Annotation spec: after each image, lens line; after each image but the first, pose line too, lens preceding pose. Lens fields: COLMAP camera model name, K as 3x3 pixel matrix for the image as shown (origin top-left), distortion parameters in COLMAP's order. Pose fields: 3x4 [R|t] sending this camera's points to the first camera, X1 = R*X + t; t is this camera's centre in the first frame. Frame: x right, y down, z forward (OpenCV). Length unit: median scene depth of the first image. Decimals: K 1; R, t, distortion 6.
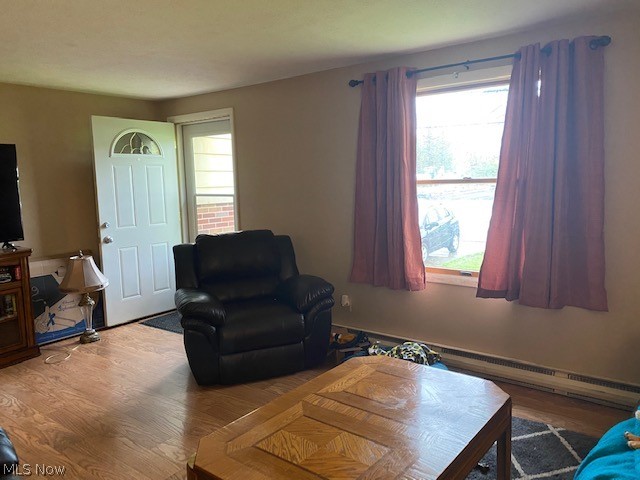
lens RADIAL K [[483.7, 0, 320.6], [0, 483.7, 243.7], [0, 0, 1]] dist [0.016023, 0.000648]
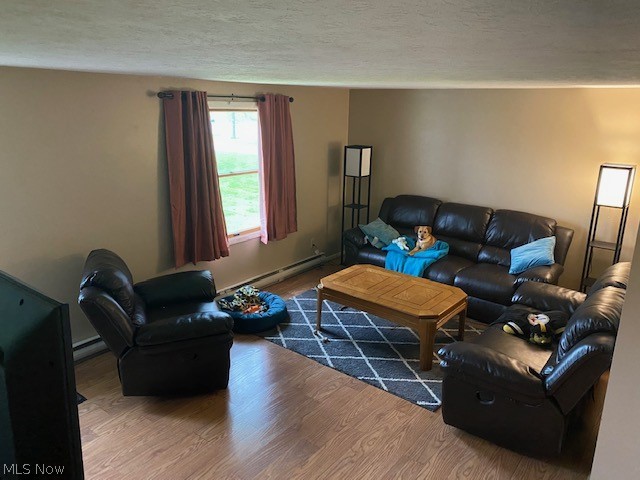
lens RADIAL K [[483.7, 0, 320.5], [0, 483.7, 236.6], [0, 0, 1]] dist [0.016023, 0.000648]
pose [[0.009248, -0.235955, 0.971720, -1.248273], [0.122549, 0.964704, 0.233085, -0.268207], [-0.992419, 0.116928, 0.037837, 0.724538]]
